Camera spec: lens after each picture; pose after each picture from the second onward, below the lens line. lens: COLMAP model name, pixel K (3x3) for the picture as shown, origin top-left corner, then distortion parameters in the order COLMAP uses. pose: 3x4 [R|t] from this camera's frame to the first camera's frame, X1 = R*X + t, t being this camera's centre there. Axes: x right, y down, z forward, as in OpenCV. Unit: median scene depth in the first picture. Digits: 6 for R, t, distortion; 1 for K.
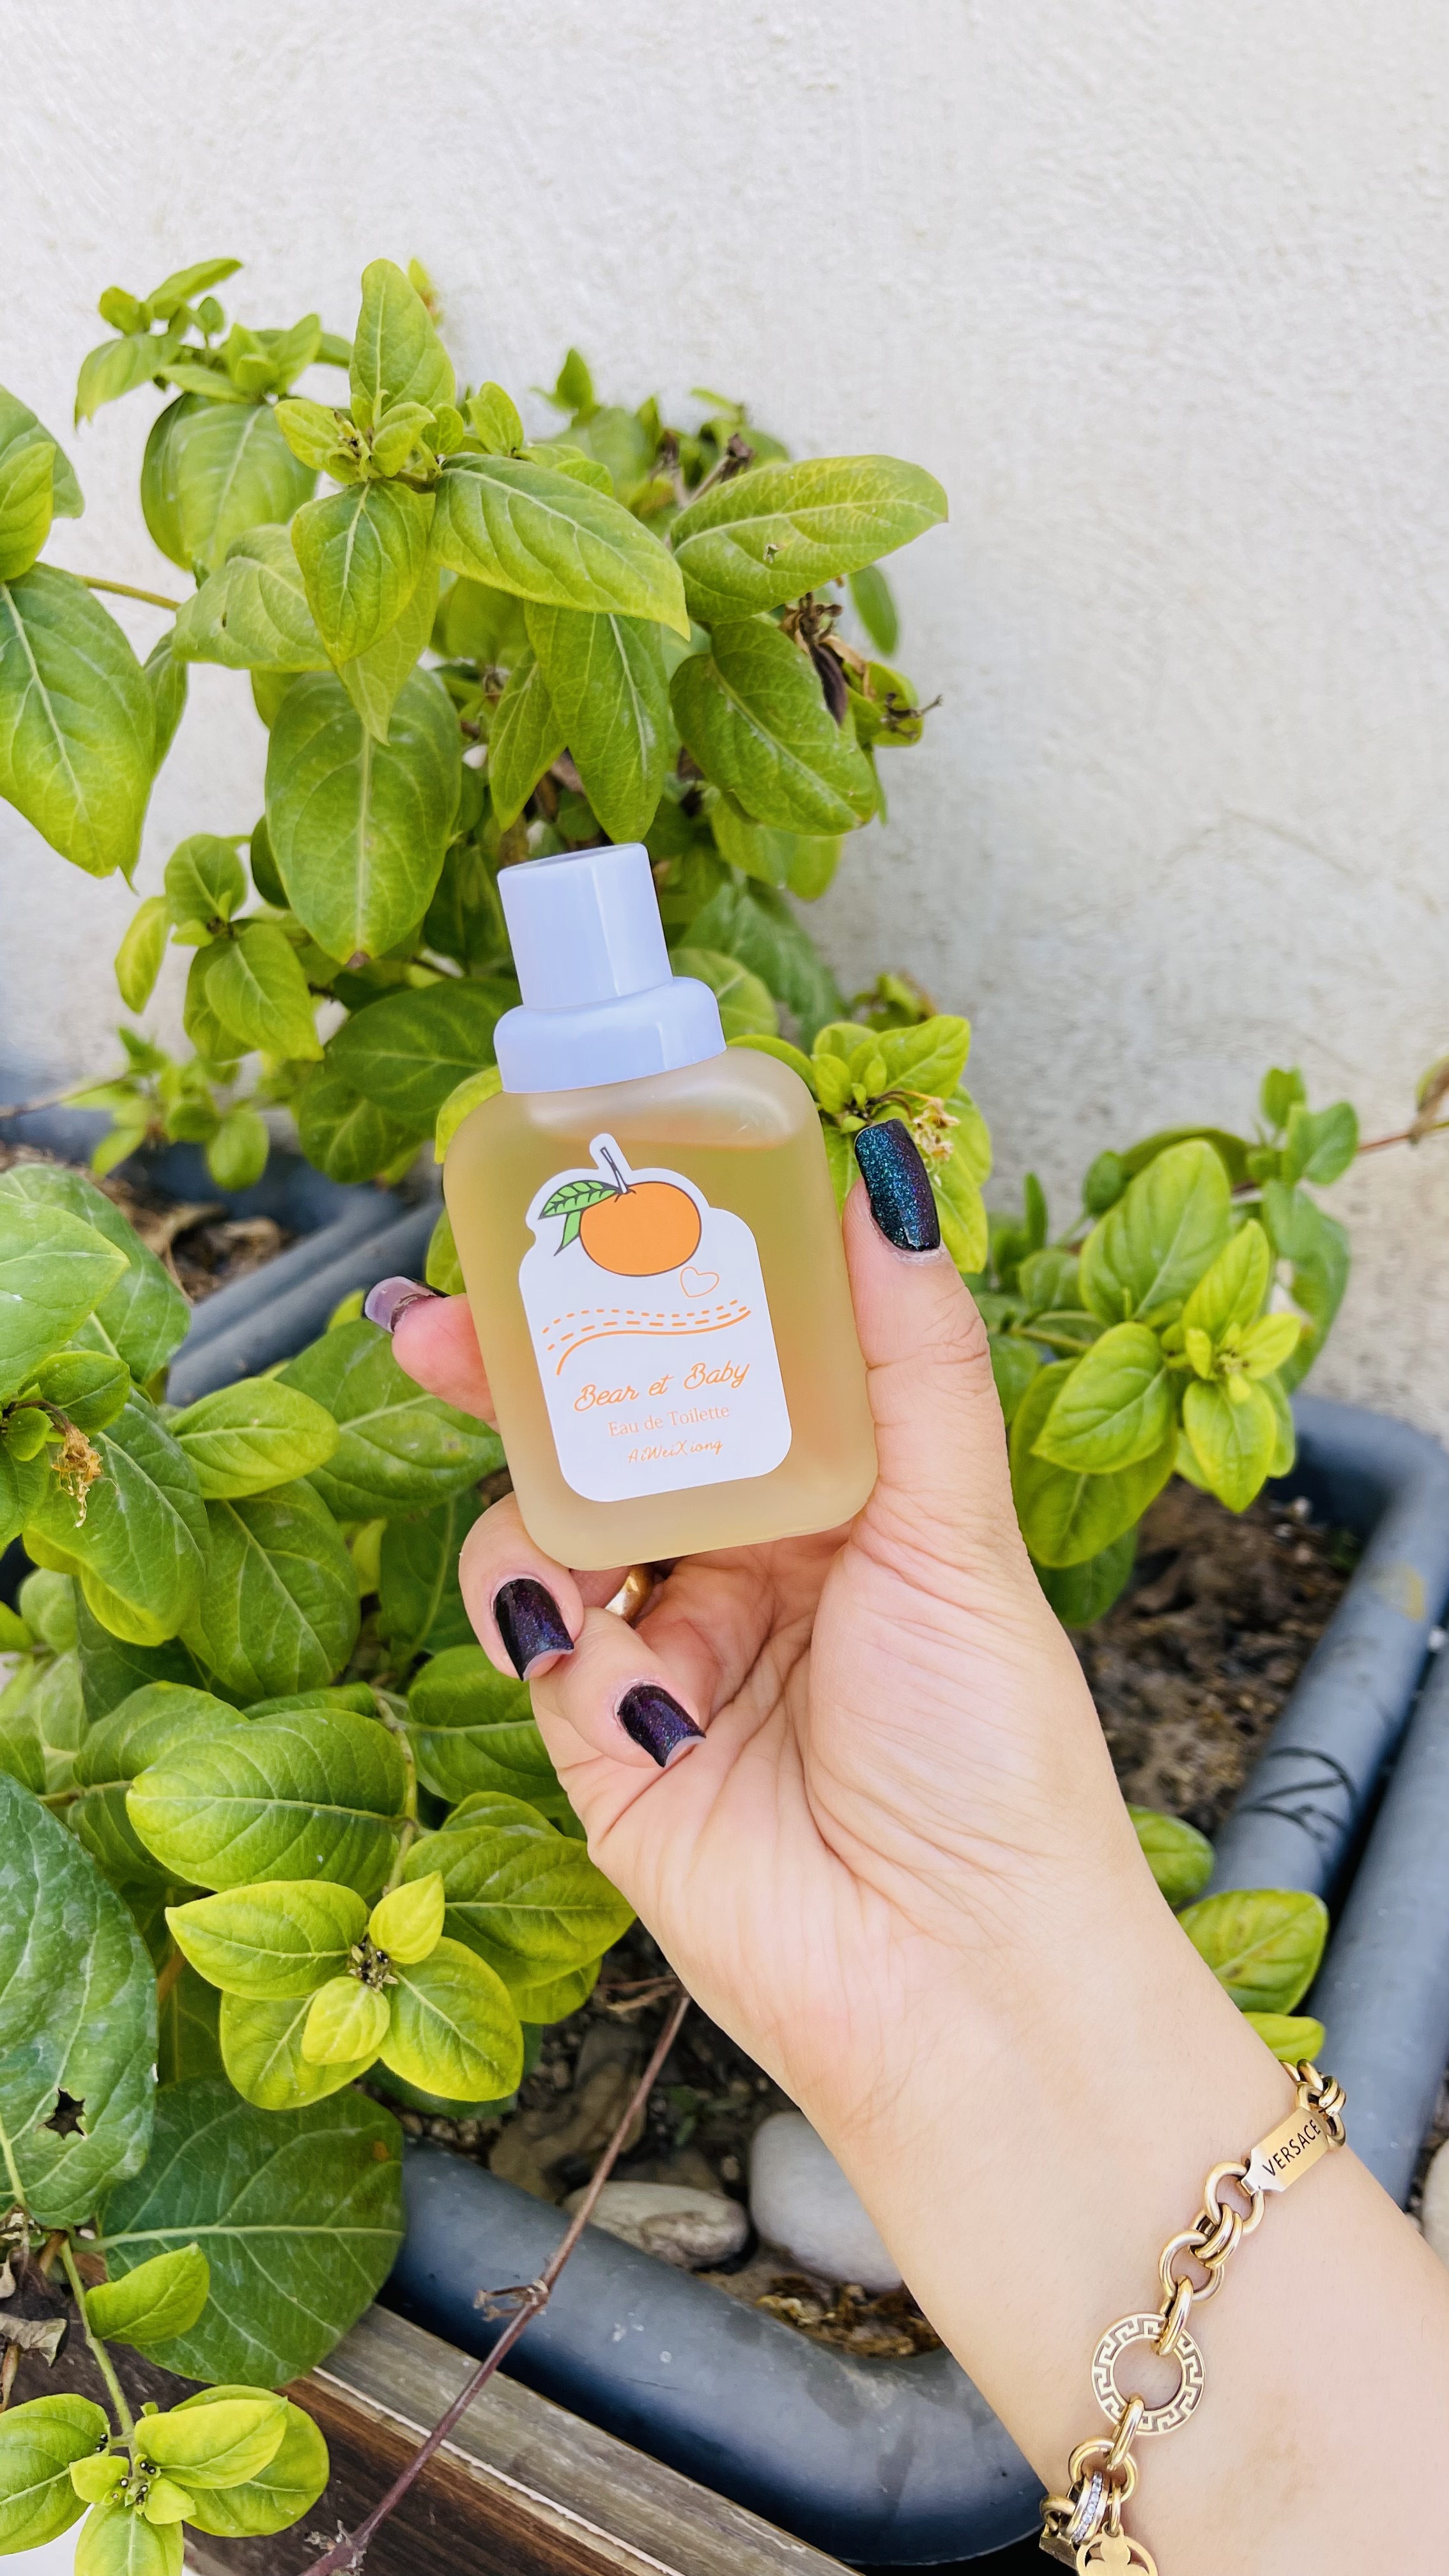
lens RADIAL K [[2046.4, 0, 747.3], [0, 2046.4, 1273.9], [0, 0, 1]] dist [0.044382, -0.085289]
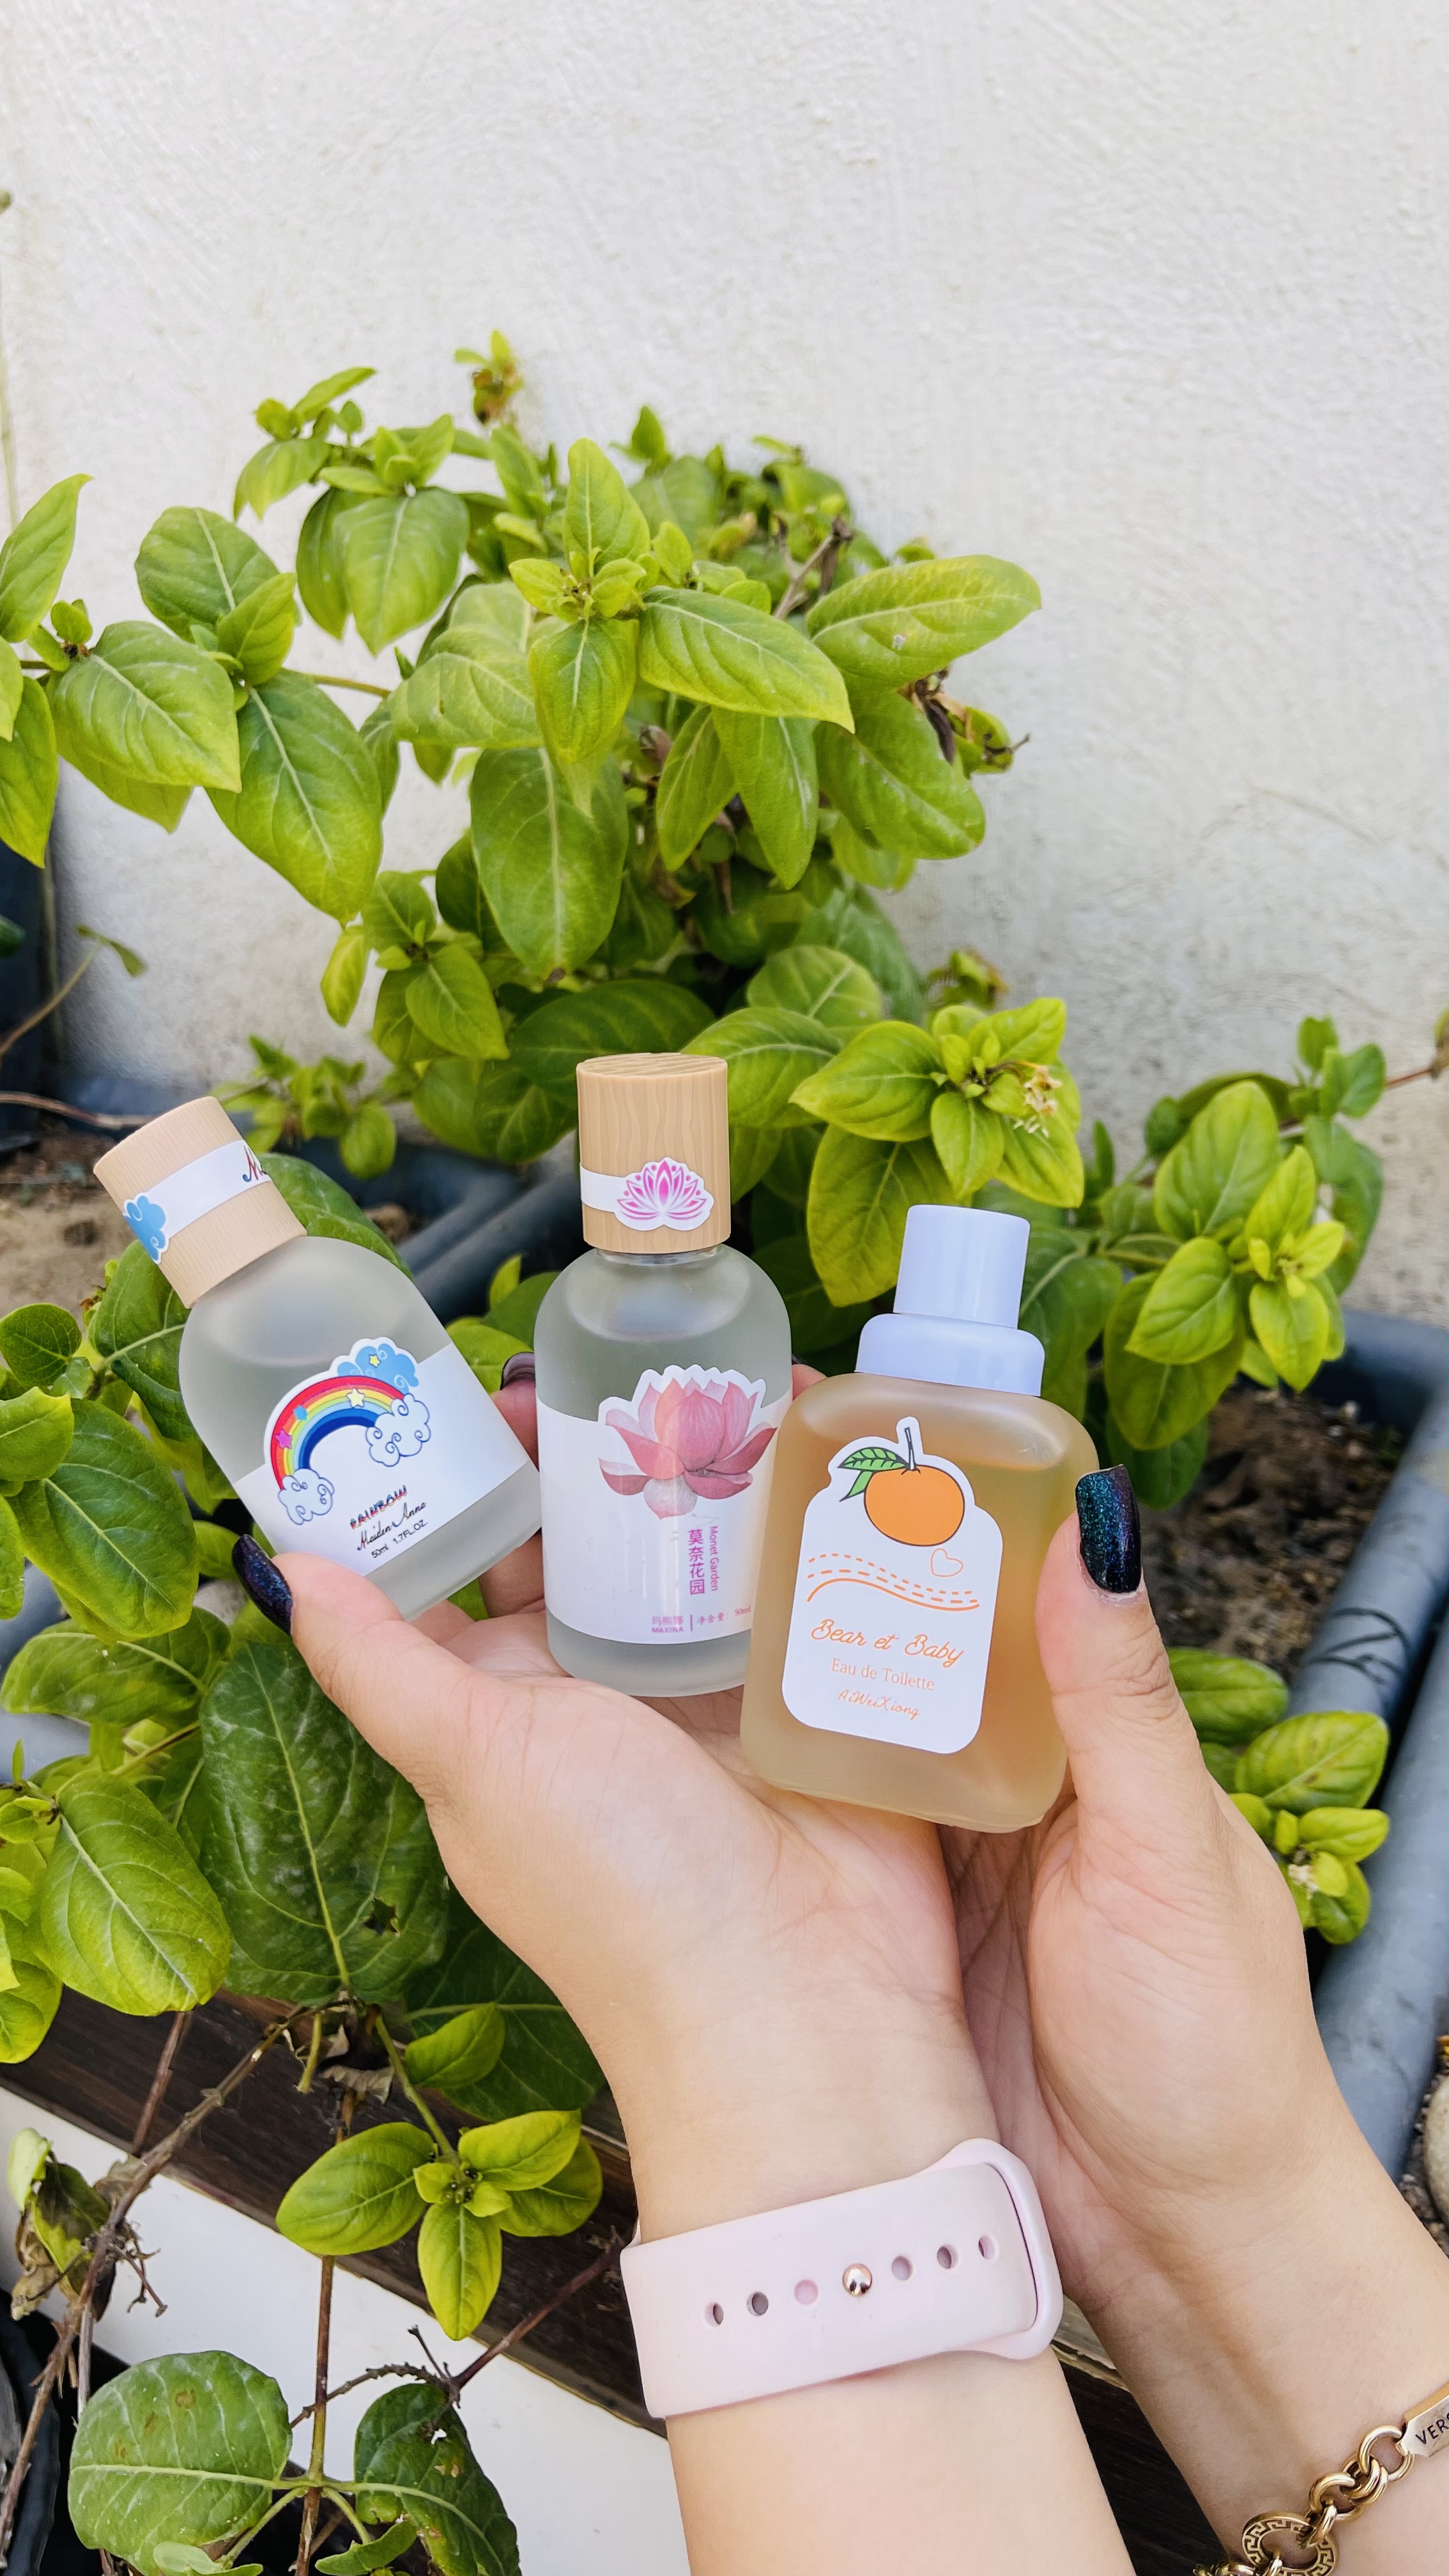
lens RADIAL K [[2051.0, 0, 731.7], [0, 2051.0, 1284.1], [0, 0, 1]] dist [0.055370, -0.095738]
pose [[0.998350, -0.051252, -0.025899, -0.038579], [0.051687, 0.998529, 0.016394, 0.011290], [0.025020, -0.017705, 0.999530, -0.145076]]
